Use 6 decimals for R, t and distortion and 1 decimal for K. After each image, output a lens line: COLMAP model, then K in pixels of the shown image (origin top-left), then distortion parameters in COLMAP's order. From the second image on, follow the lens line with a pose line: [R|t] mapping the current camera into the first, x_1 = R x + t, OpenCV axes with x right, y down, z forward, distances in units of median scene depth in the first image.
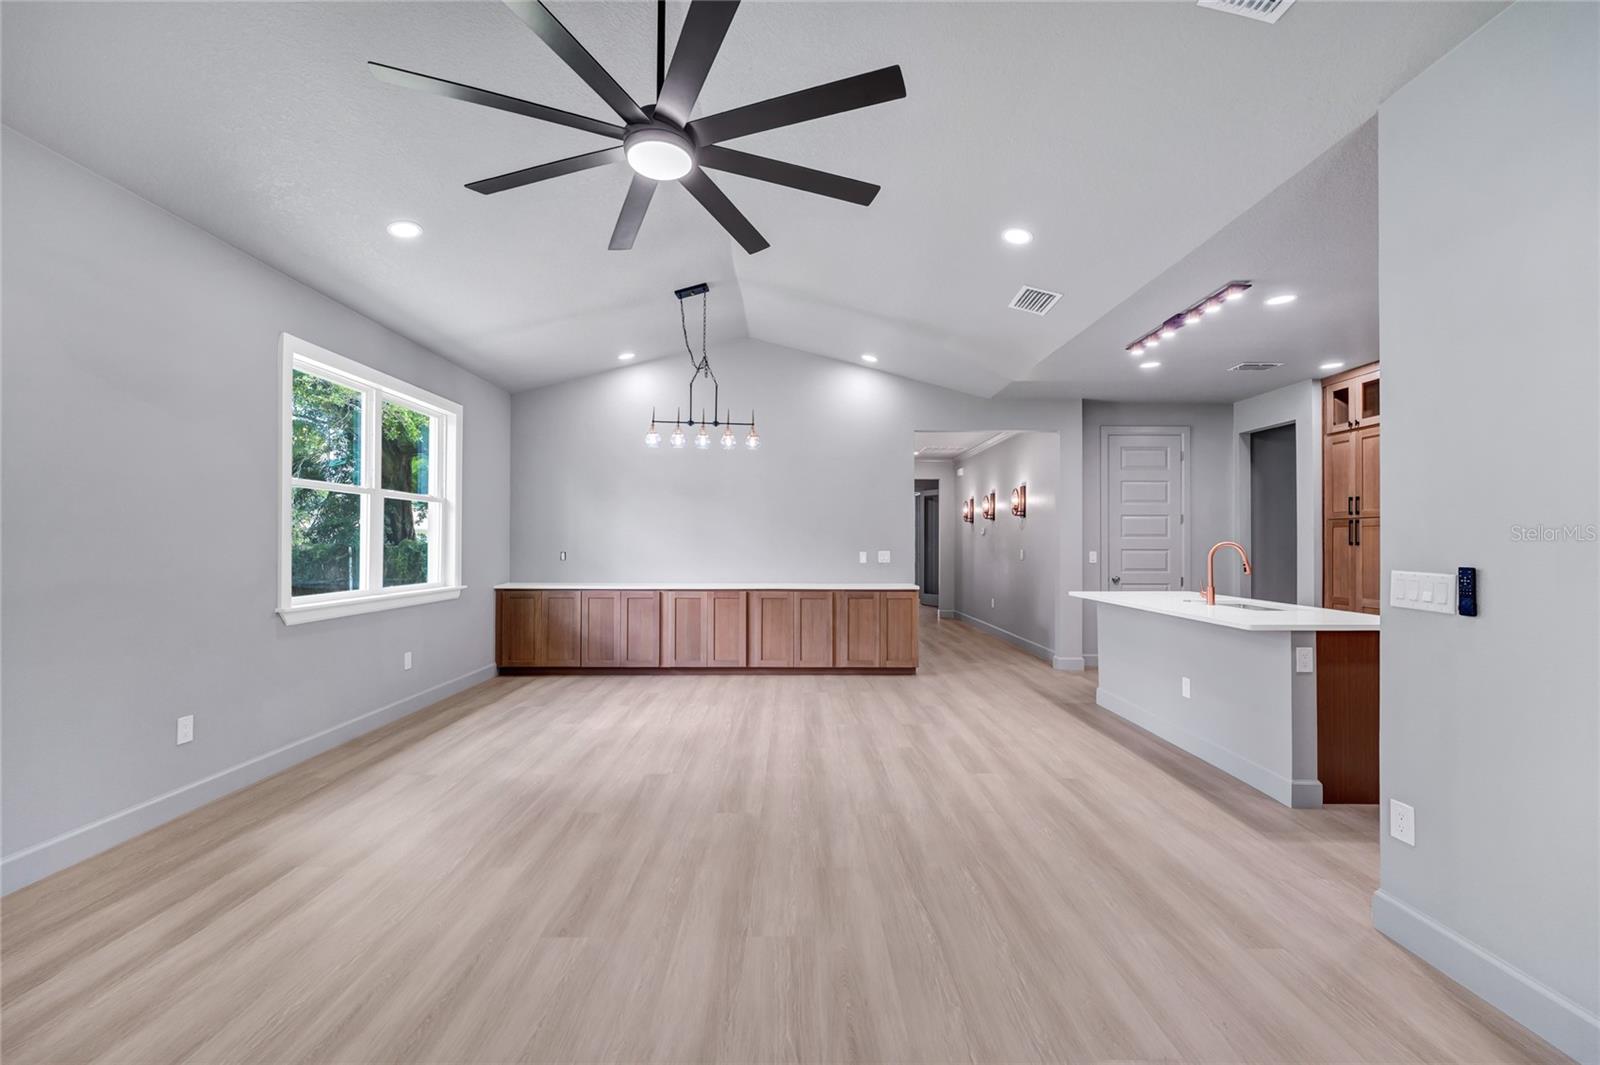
lens RADIAL K [[644.6, 0, 794.5], [0, 644.6, 531.9], [0, 0, 1]] dist [-0.001037, -0.000020]
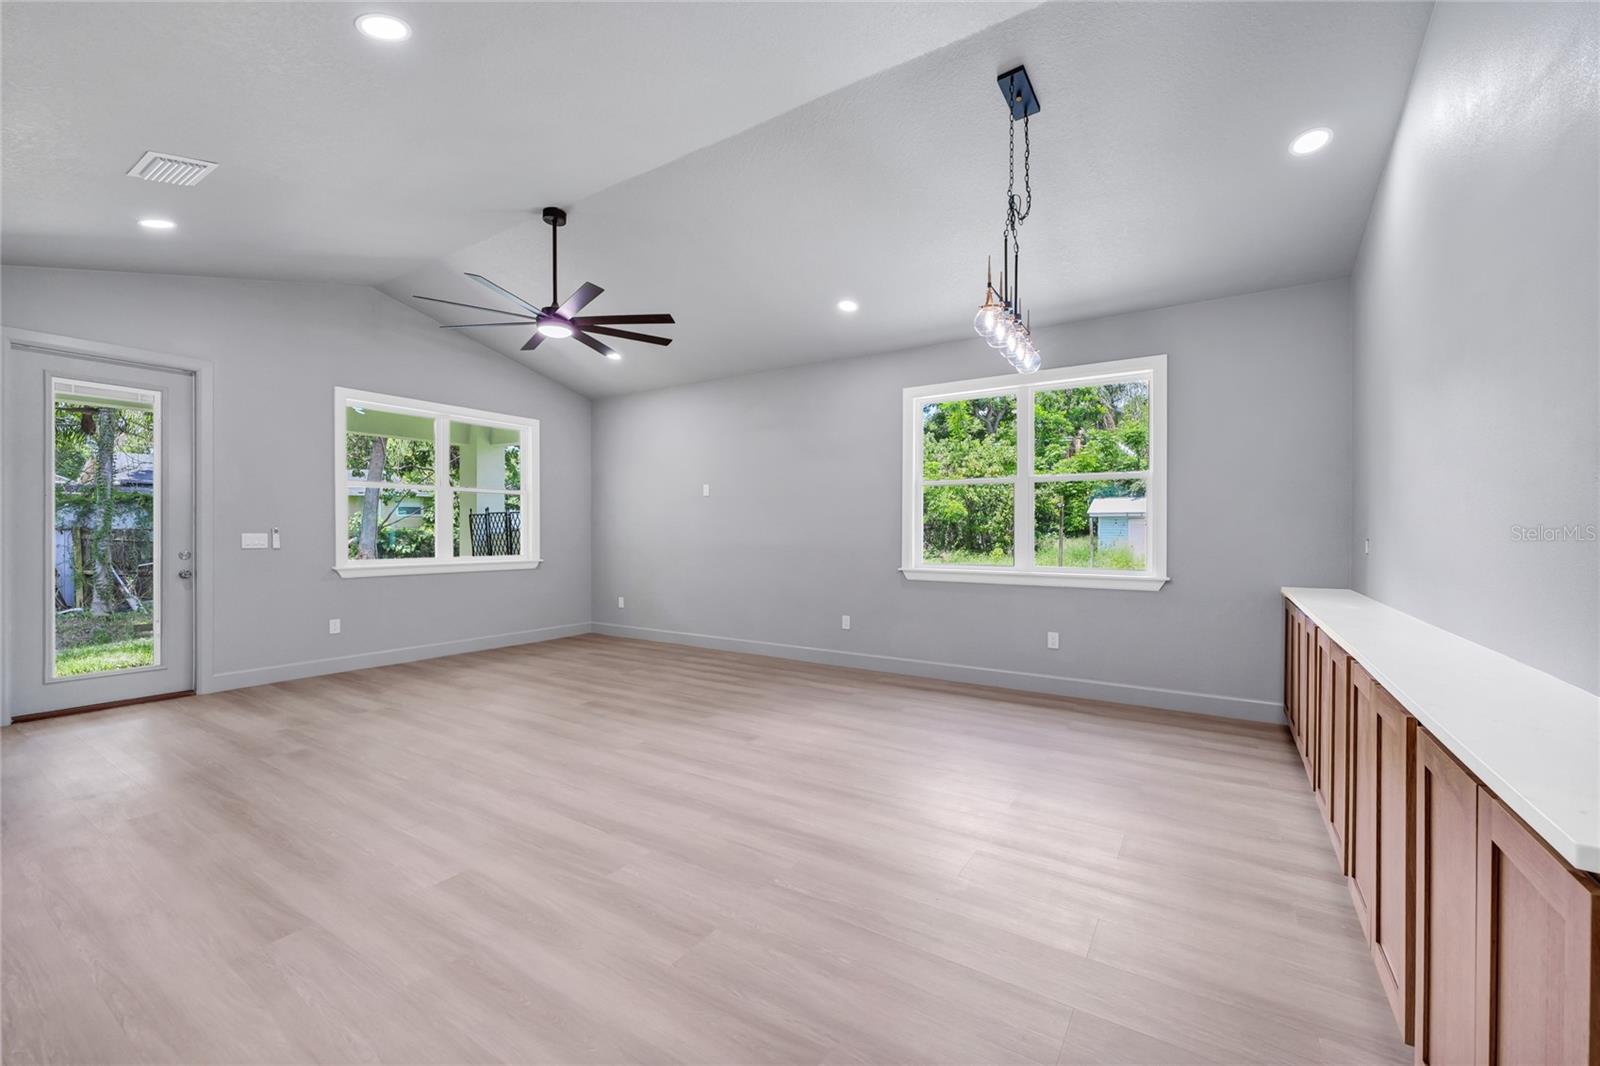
lens RADIAL K [[644.6, 0, 794.5], [0, 644.6, 532.4], [0, 0, 1]] dist [-0.001037, -0.000020]
pose [[-0.545662, -0.002570, -0.838001, 0.611200], [0.010303, 0.999899, -0.009776, 0.046910], [0.837942, -0.013969, -0.545581, 1.570524]]
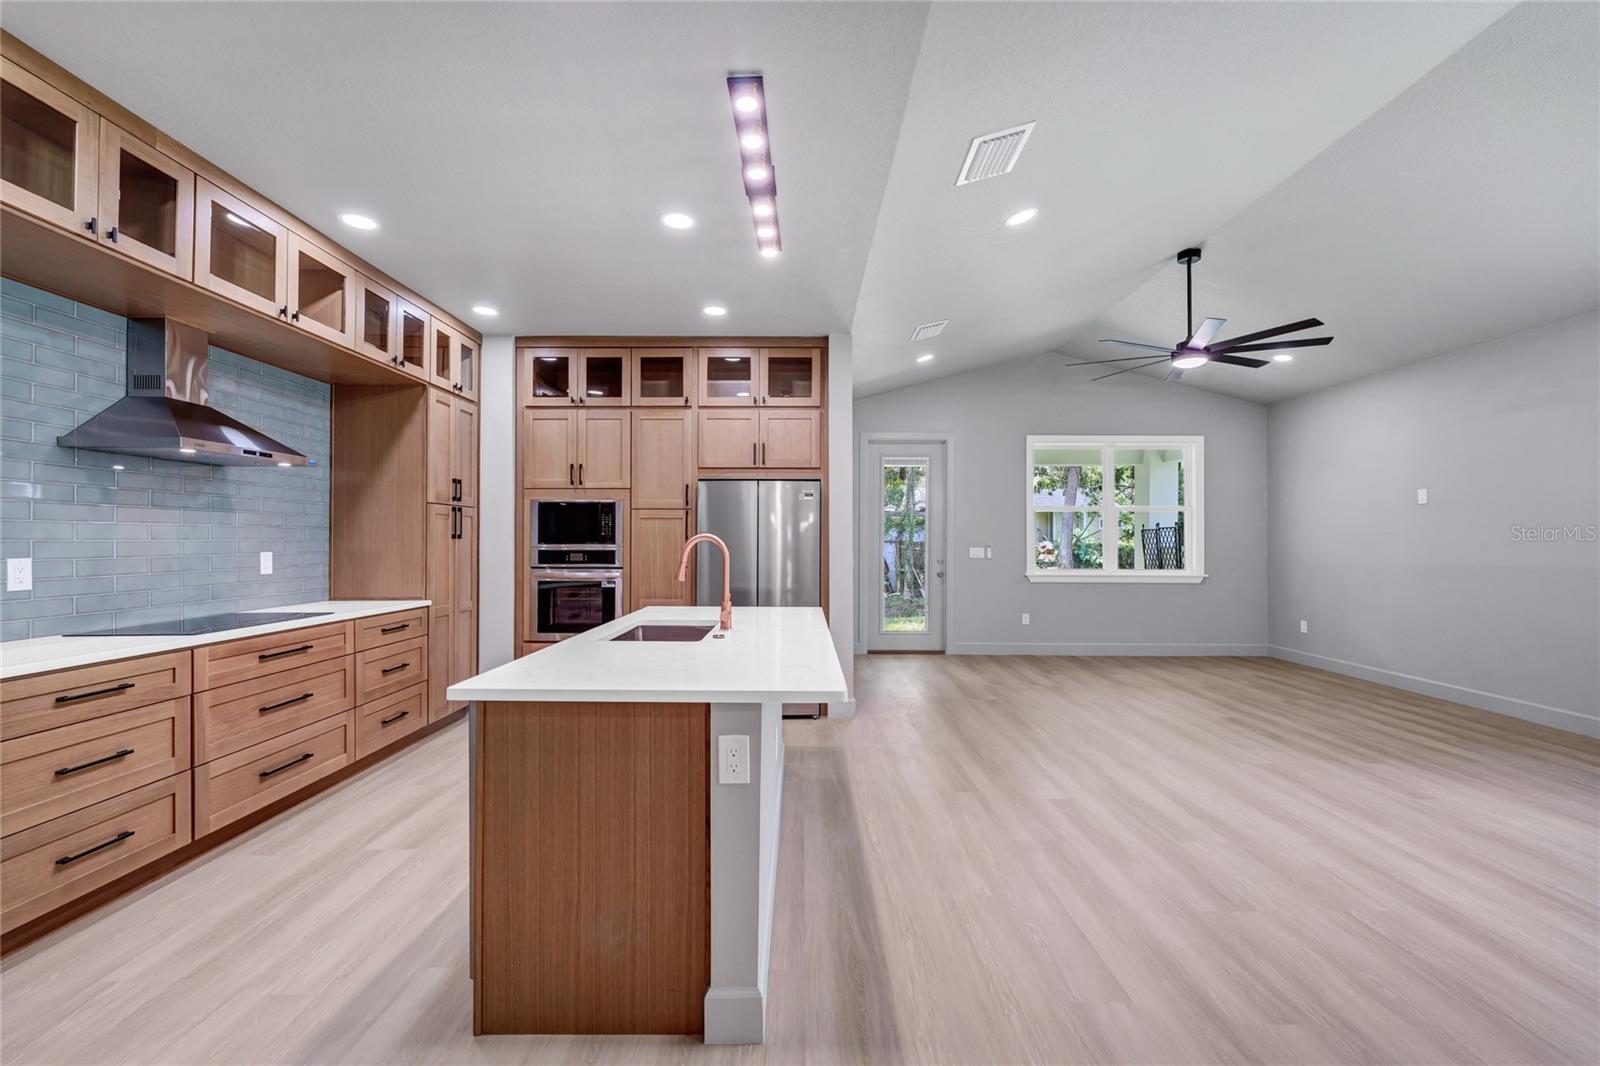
lens RADIAL K [[650.3, 0, 799.2], [0, 650.3, 537.6], [0, 0, 1]] dist [-0.001708, -0.000345]
pose [[-0.999987, -0.004964, 0.001486, 0.625644], [-0.004993, 0.999772, -0.020750, 0.036968], [-0.001382, -0.020757, -0.999784, 1.828777]]
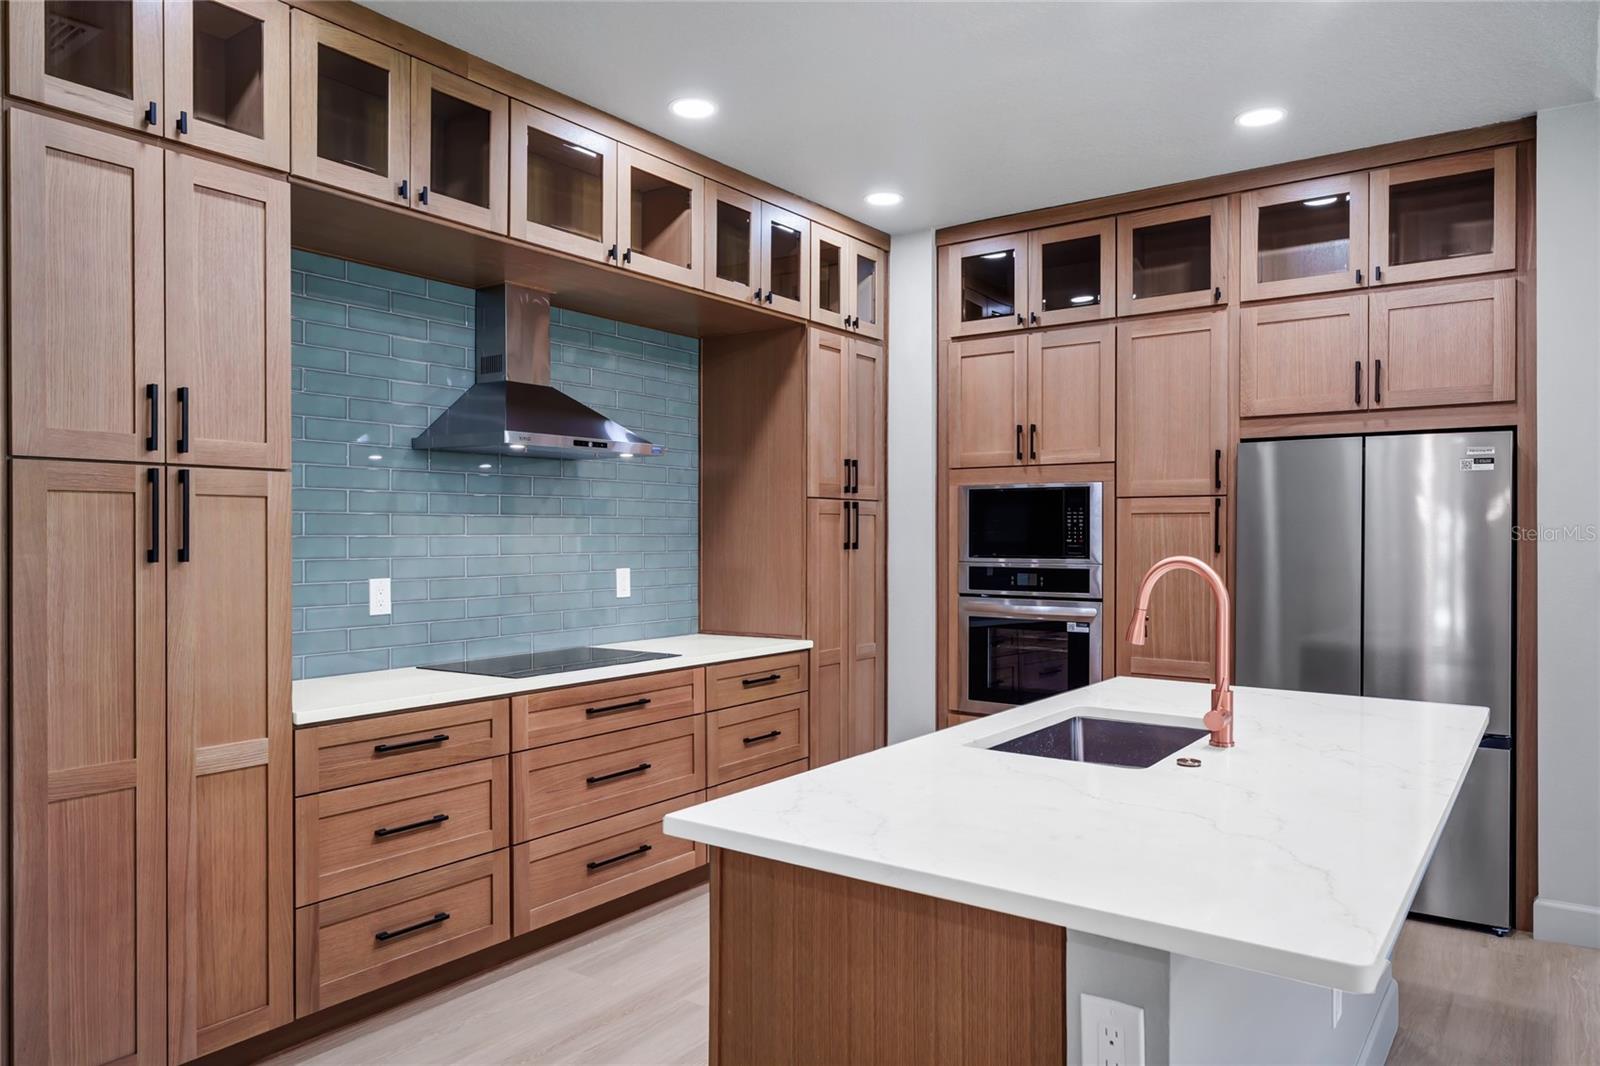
lens RADIAL K [[1060.9, 0, 802.0], [0, 1060.9, 536.1], [0, 0, 1]] dist [0.003655, -0.000616]
pose [[-0.812309, -0.004762, 0.583207, 0.549924], [-0.011948, 0.999893, -0.008477, 0.013717], [-0.583104, -0.013854, -0.812279, 1.729096]]
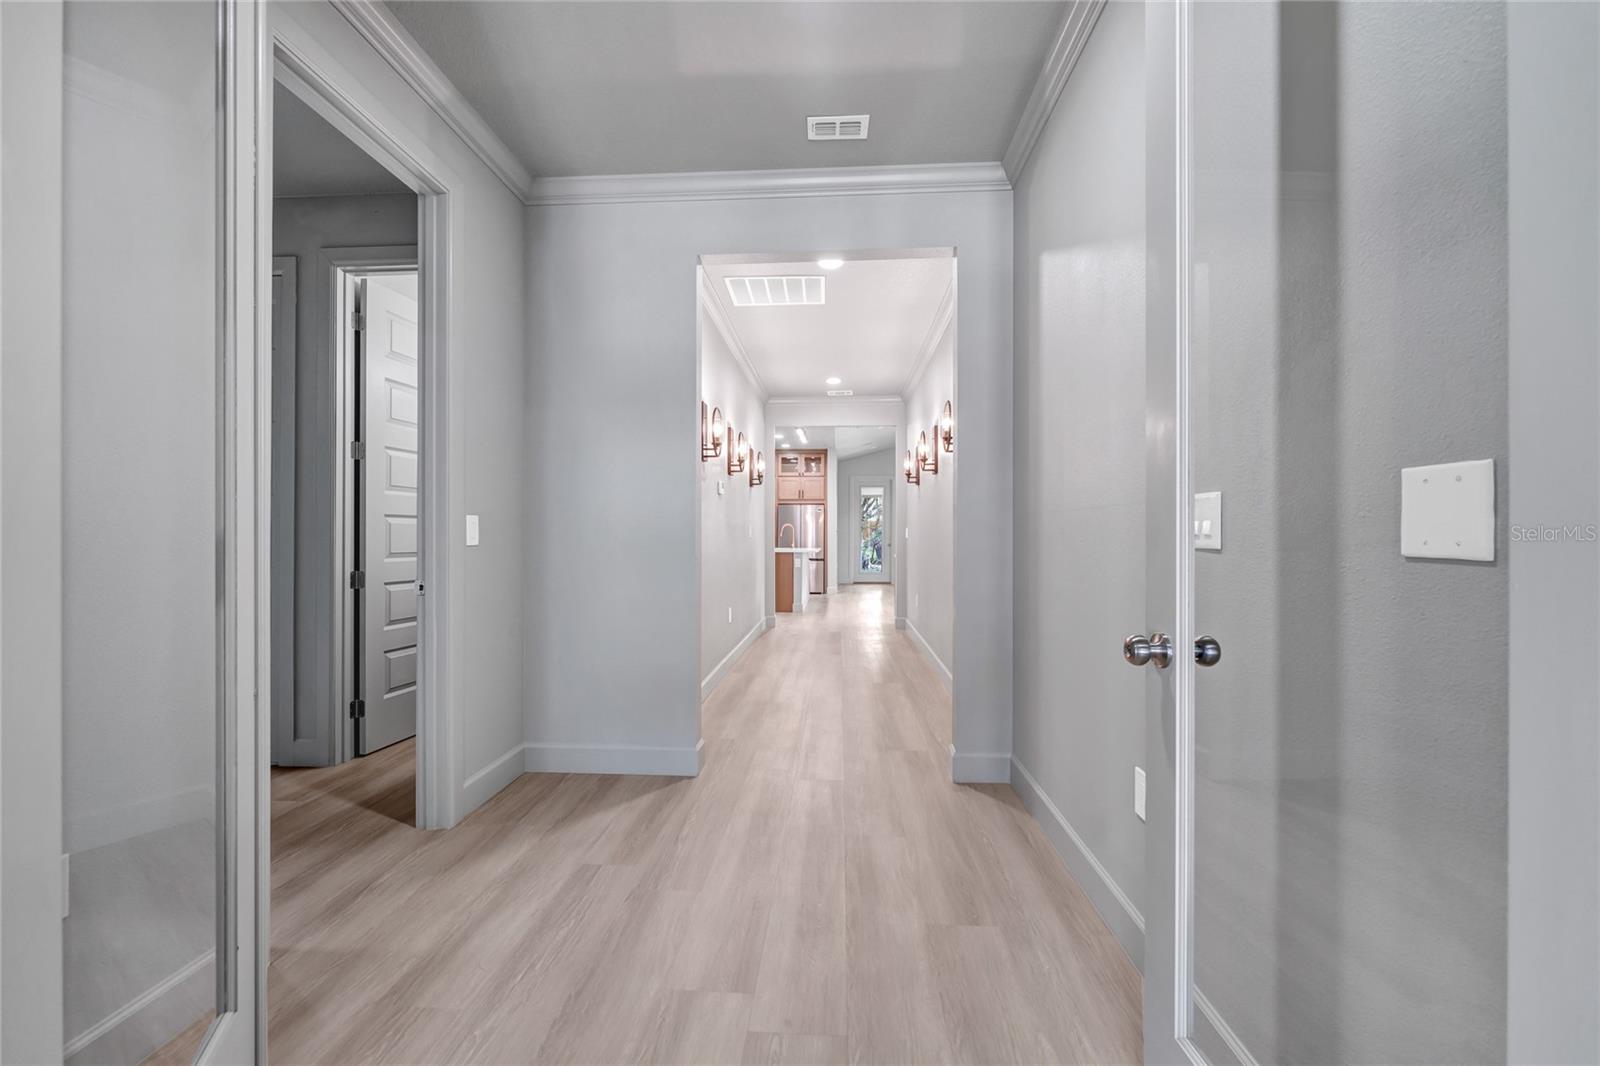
lens RADIAL K [[644.6, 0, 794.5], [0, 644.6, 532.4], [0, 0, 1]] dist [-0.001037, -0.000020]
pose [[-0.997289, -0.005625, 0.073373, 0.497447], [-0.006989, 0.999807, -0.018338, 0.102784], [-0.073256, -0.018801, -0.997136, 3.830495]]
